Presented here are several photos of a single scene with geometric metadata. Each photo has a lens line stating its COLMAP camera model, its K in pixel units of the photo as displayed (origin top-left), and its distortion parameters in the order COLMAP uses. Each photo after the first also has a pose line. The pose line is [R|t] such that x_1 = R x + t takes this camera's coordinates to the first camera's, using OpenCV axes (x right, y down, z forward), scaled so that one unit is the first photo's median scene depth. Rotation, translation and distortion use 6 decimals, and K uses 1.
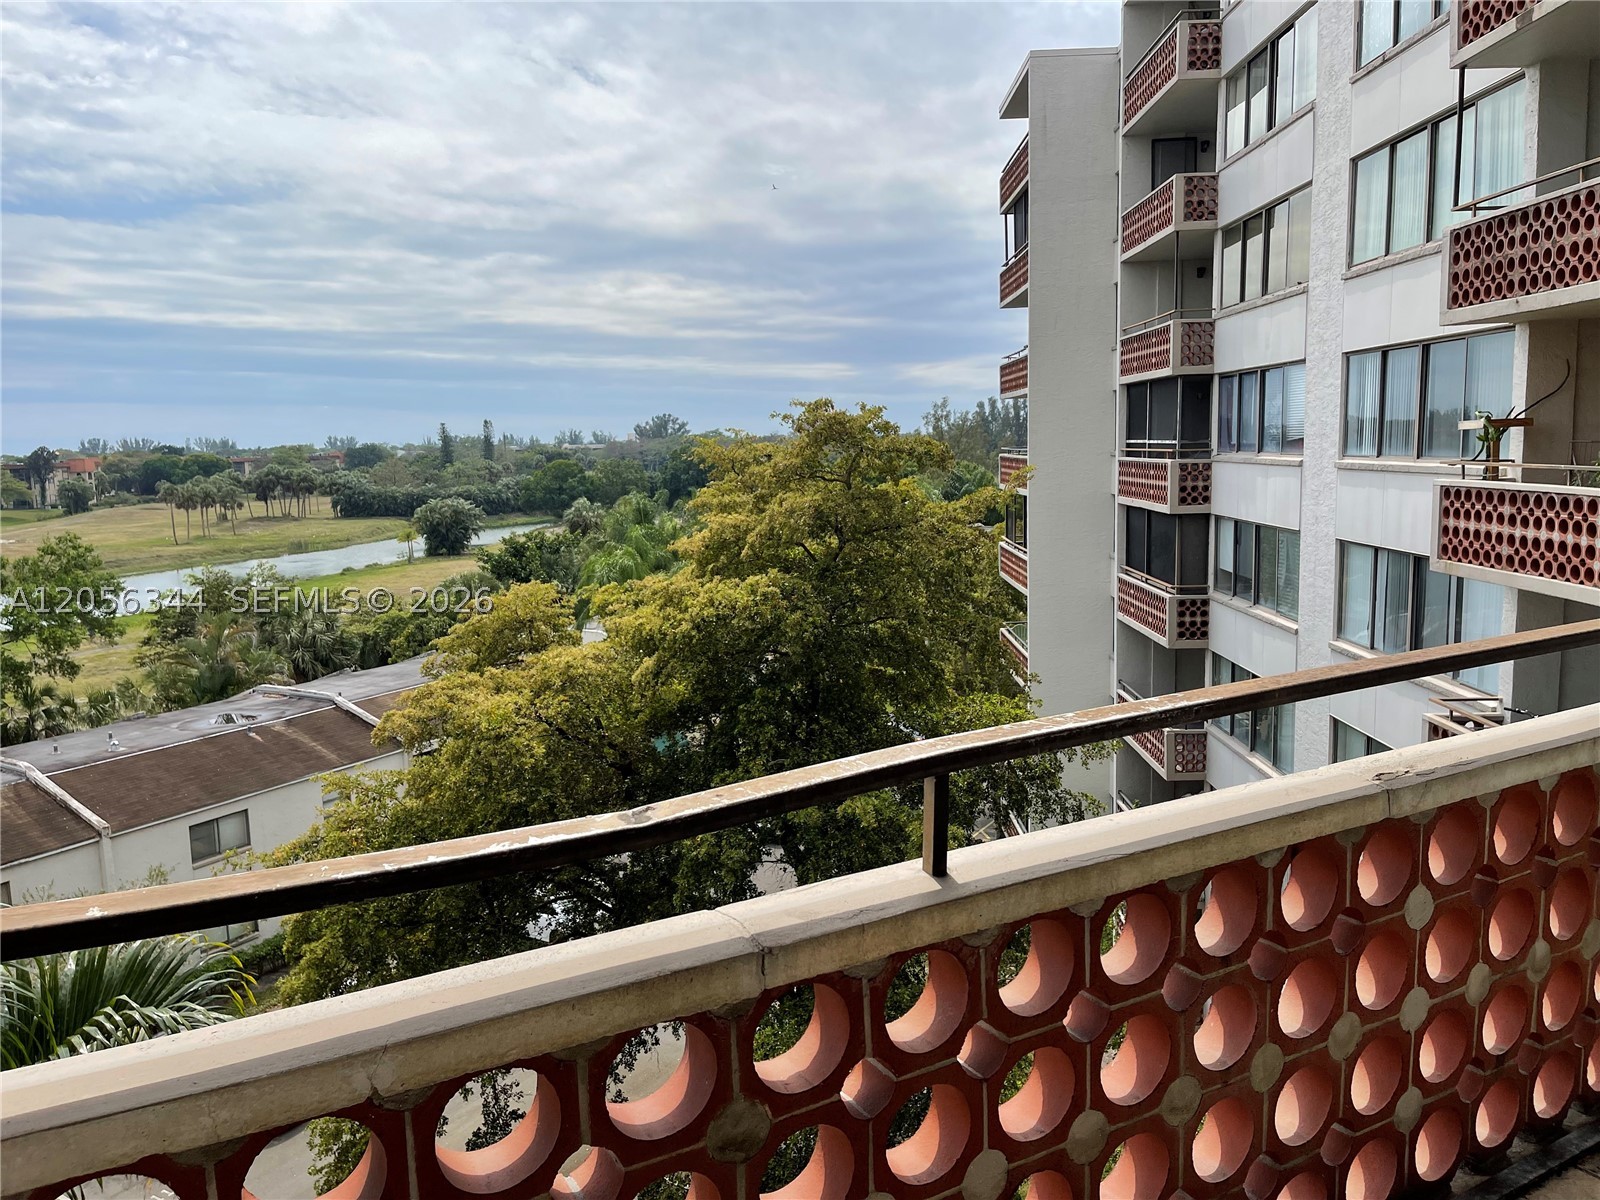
lens RADIAL K [[1207.6, 0, 815.4], [0, 1207.6, 594.5], [0, 0, 1]] dist [0.058558, -0.073007]
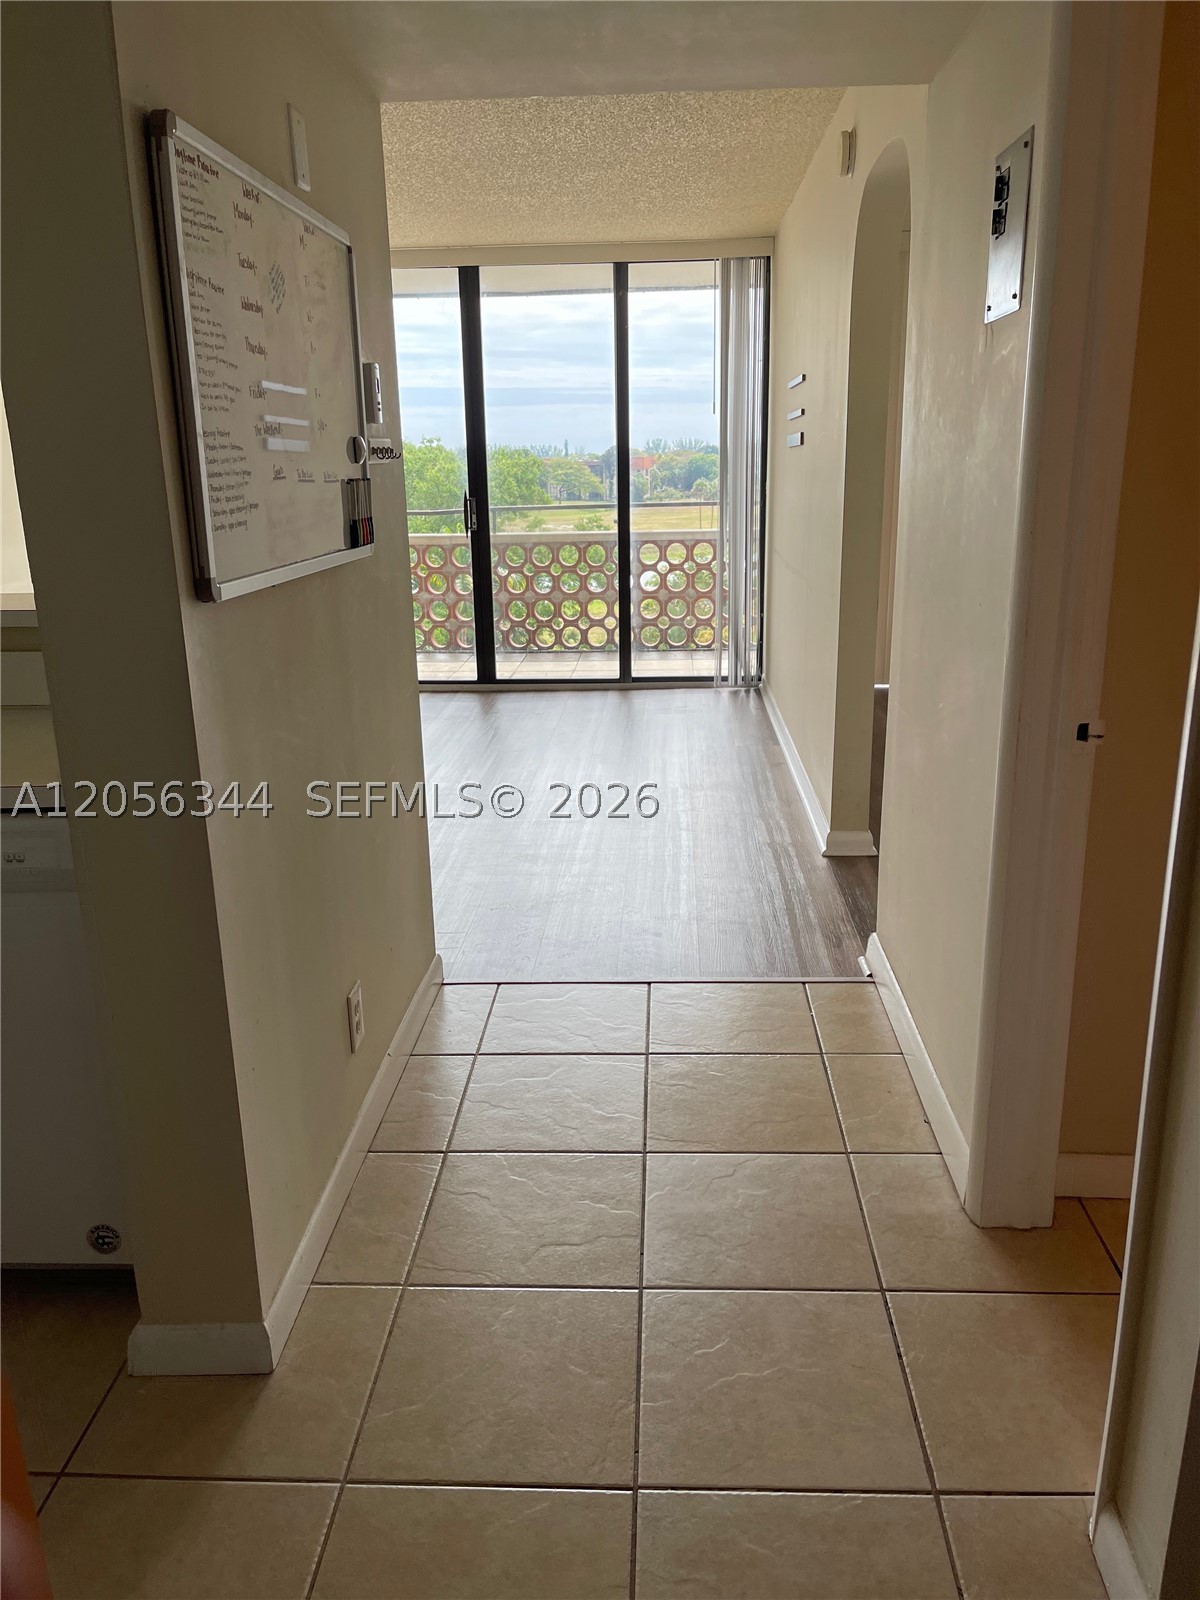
lens RADIAL K [[1207.6, 0, 613.2], [0, 1207.6, 805.3], [0, 0, 1]] dist [0.058558, -0.073007]
pose [[0.844564, 0.158324, -0.511513, 0.138270], [-0.072003, 0.980191, 0.184505, 0.018984], [0.530592, -0.118996, 0.839233, -0.151133]]
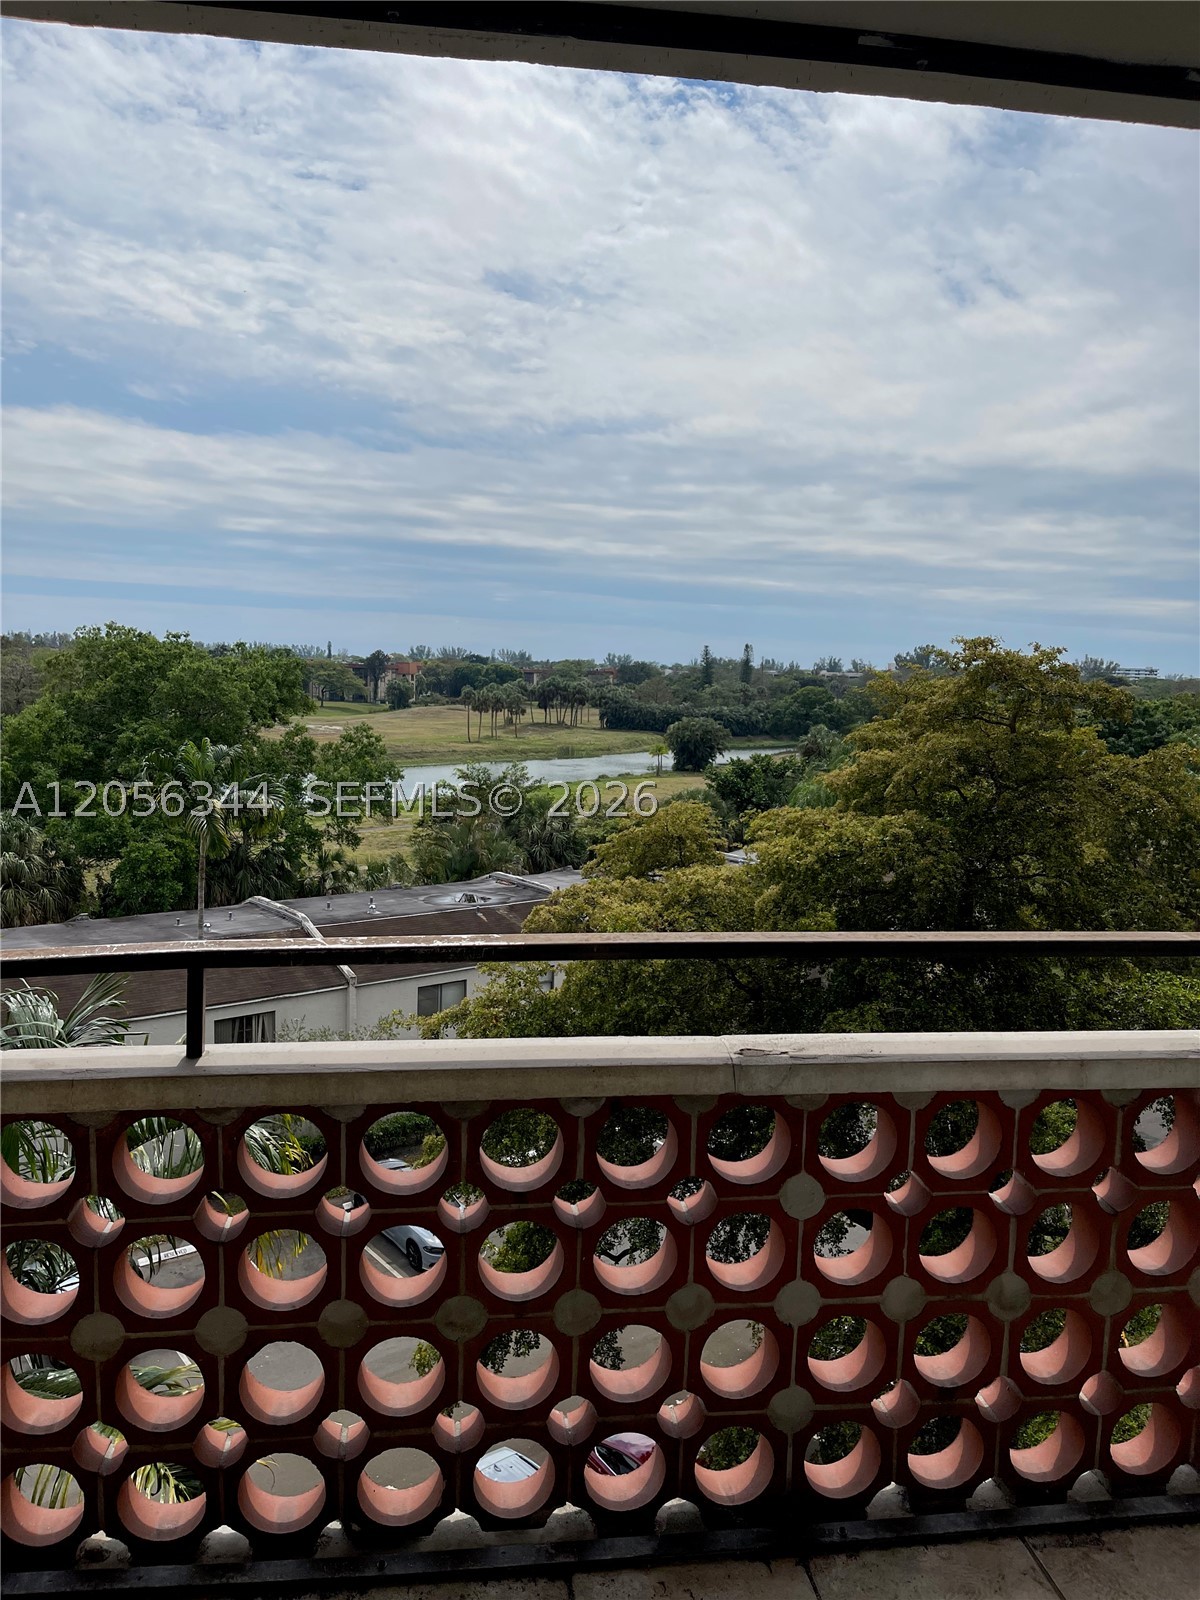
lens RADIAL K [[1207.6, 0, 599.4], [0, 1207.6, 806.1], [0, 0, 1]] dist [0.058558, -0.073007]
pose [[0.925467, 0.095208, -0.366668, 0.027873], [-0.100014, 0.994968, 0.005915, -0.001612], [0.365386, 0.031198, 0.930333, 0.001908]]
